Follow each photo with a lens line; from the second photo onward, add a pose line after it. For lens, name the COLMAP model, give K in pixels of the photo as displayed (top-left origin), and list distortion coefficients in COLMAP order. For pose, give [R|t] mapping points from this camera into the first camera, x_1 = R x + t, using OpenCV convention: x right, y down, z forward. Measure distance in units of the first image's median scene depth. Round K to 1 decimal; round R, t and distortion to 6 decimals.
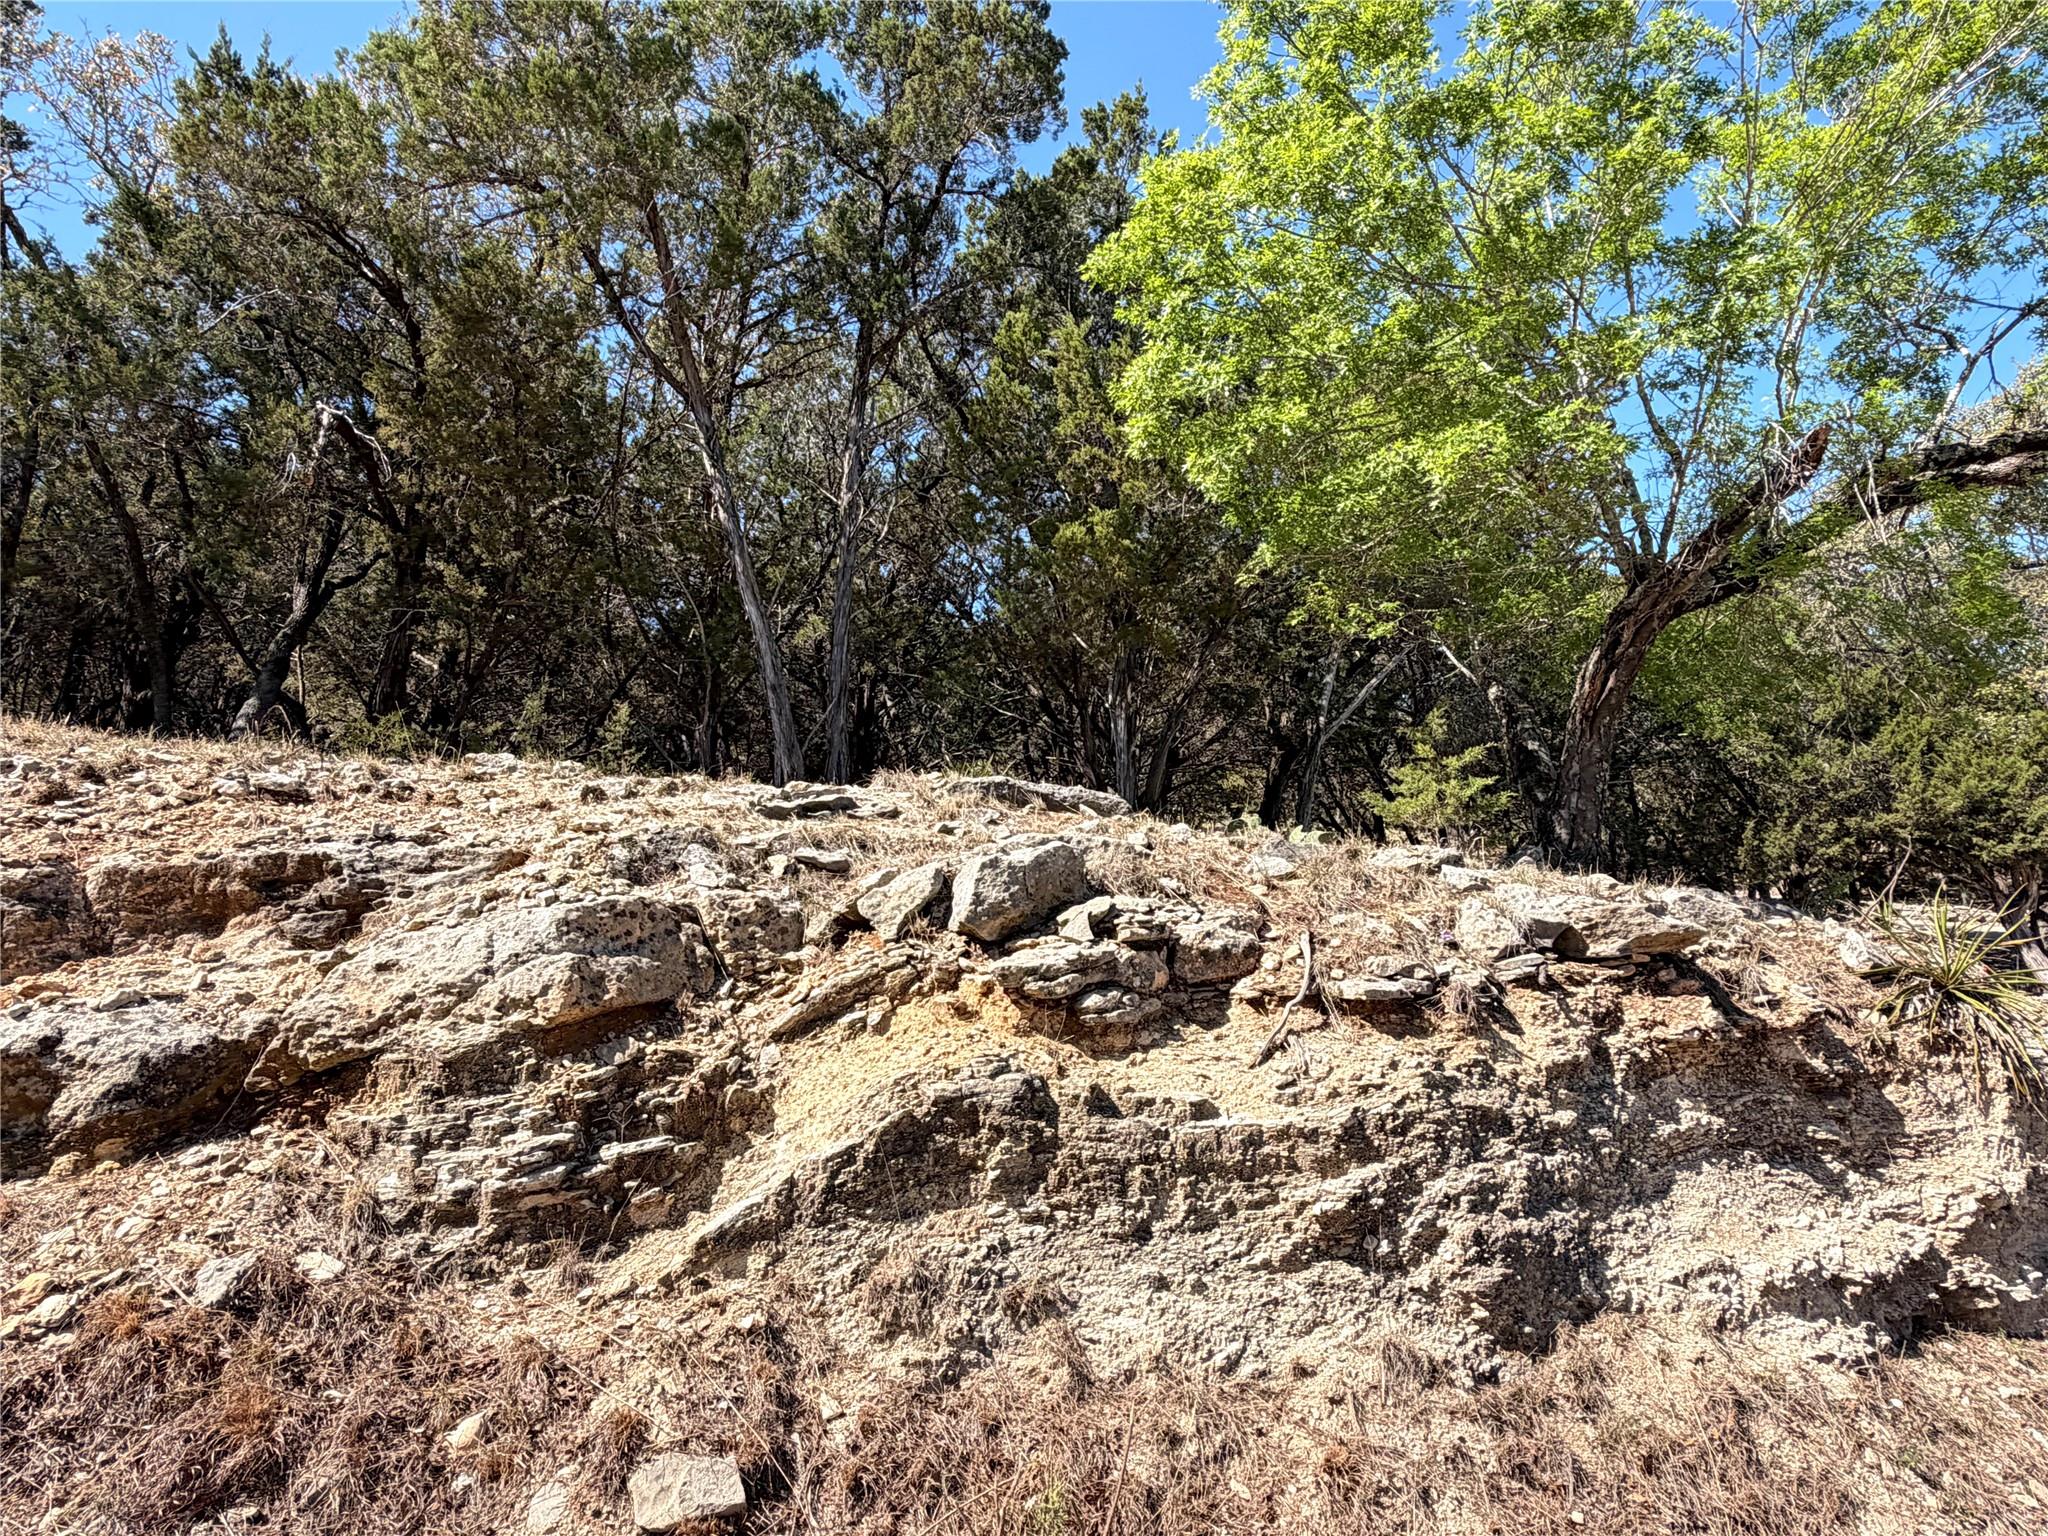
lens RADIAL K [[1239.7, 0, 1019.1], [0, 1239.7, 778.2], [0, 0, 1]] dist [-0.001247, 0.003014]
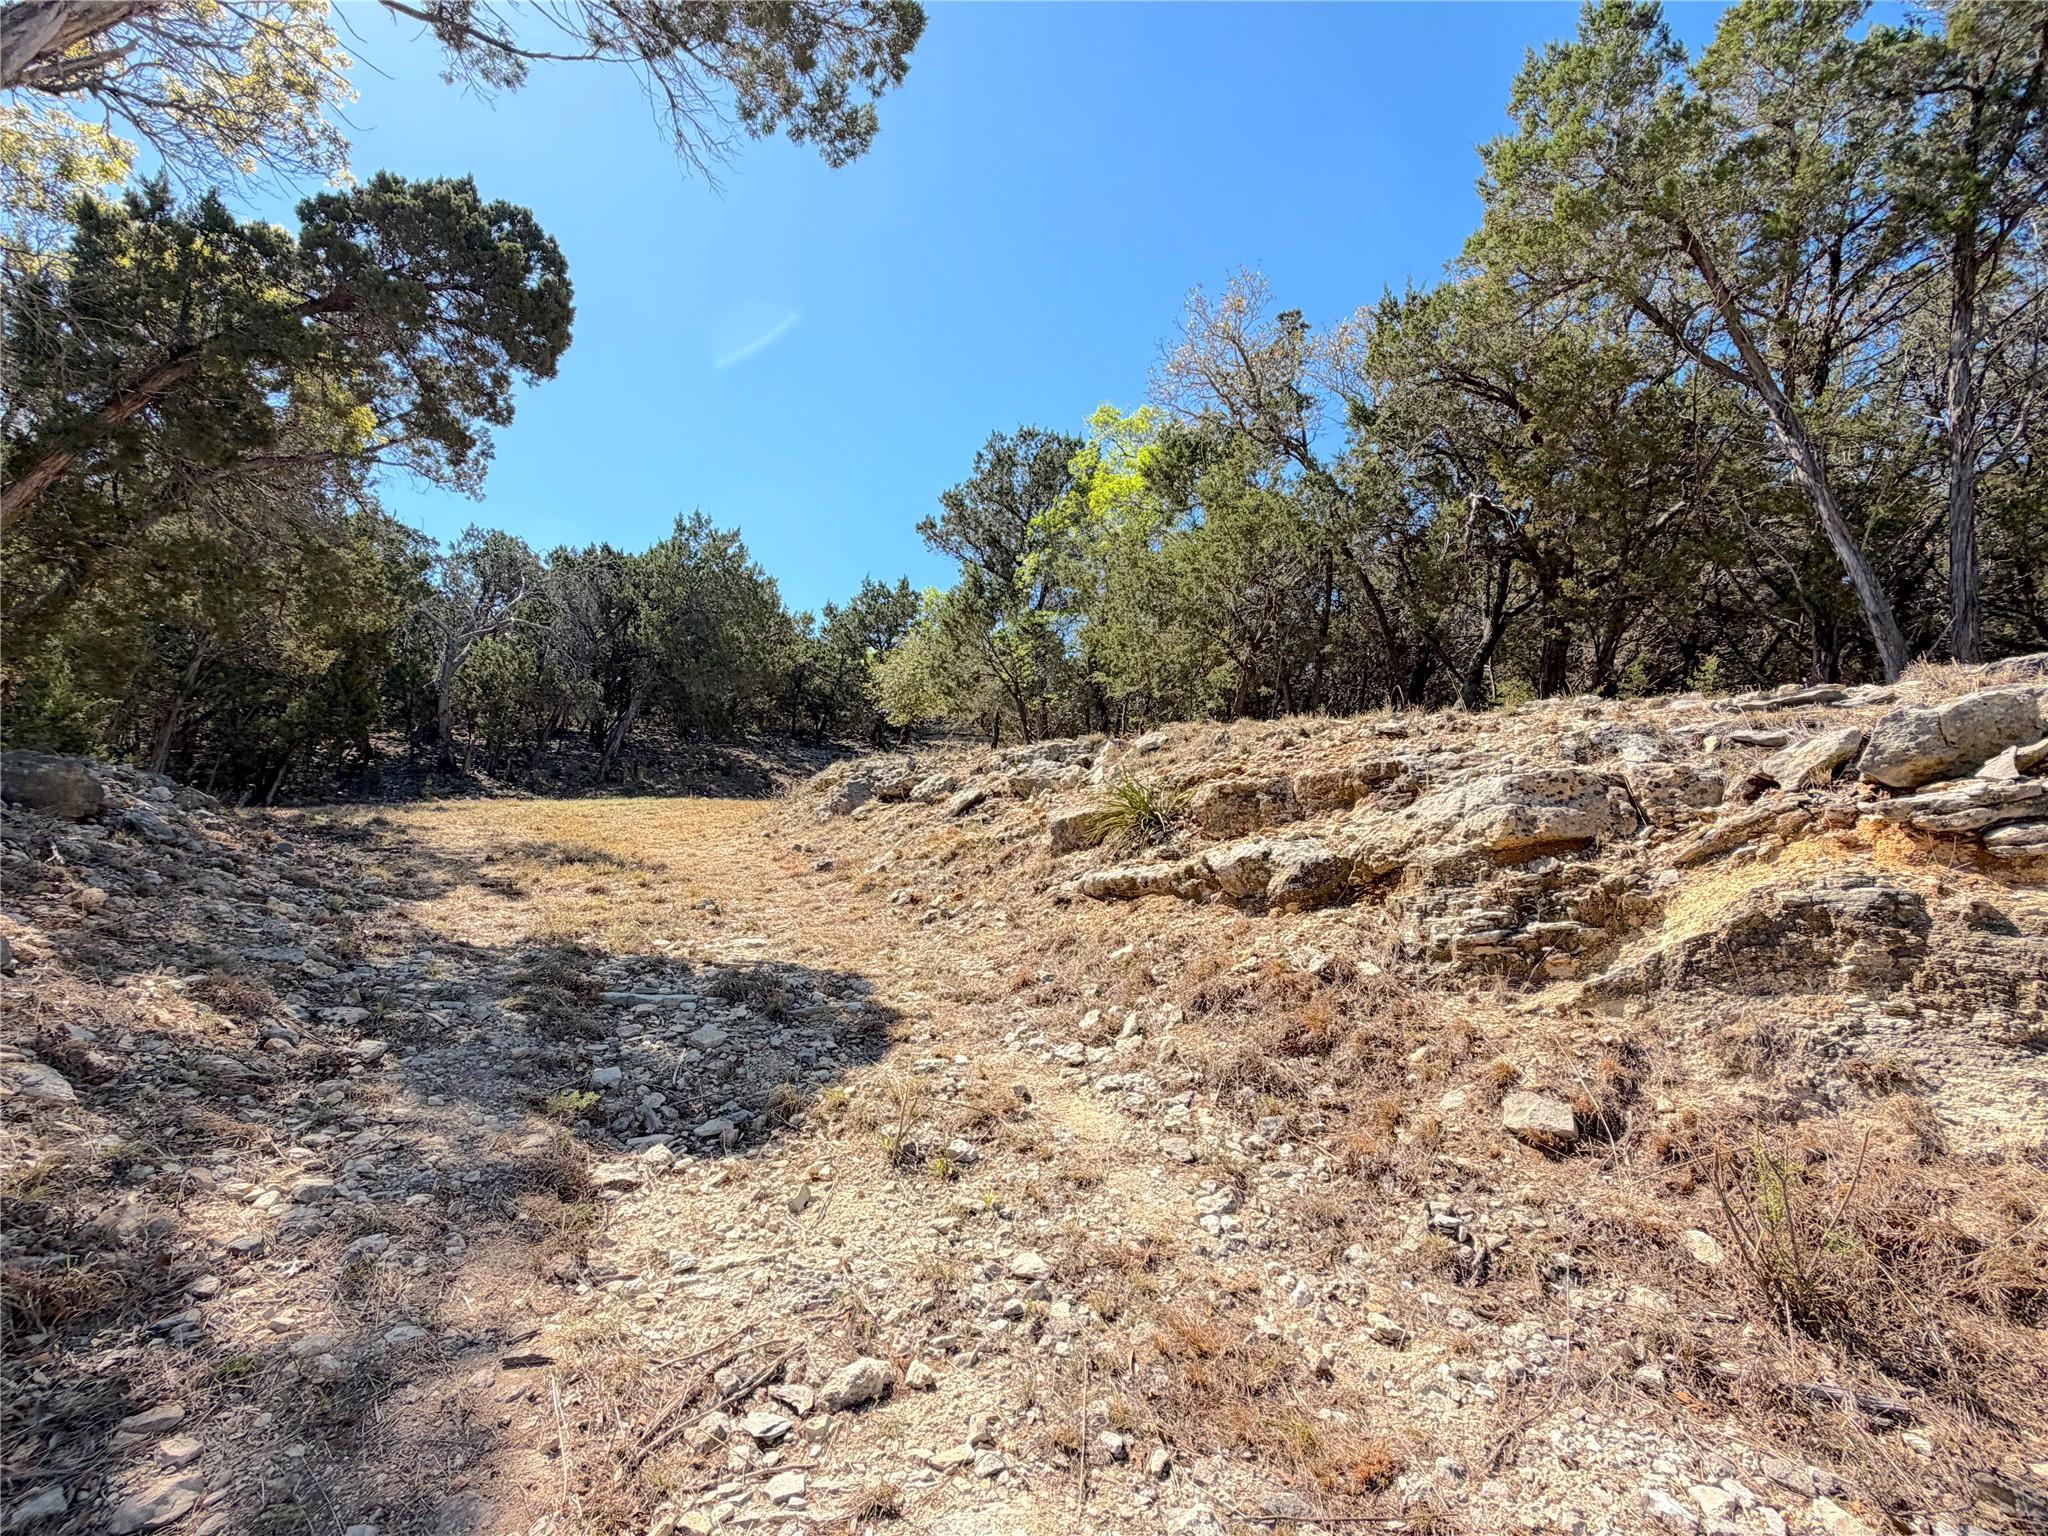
lens RADIAL K [[946.7, 0, 1026.2], [0, 946.7, 764.6], [0, 0, 1]] dist [-0.000460, 0.001848]
pose [[0.489979, -0.080137, -0.868043, 0.380166], [0.072783, 0.996050, -0.050872, 0.112346], [0.868691, -0.038252, 0.493876, -0.107304]]
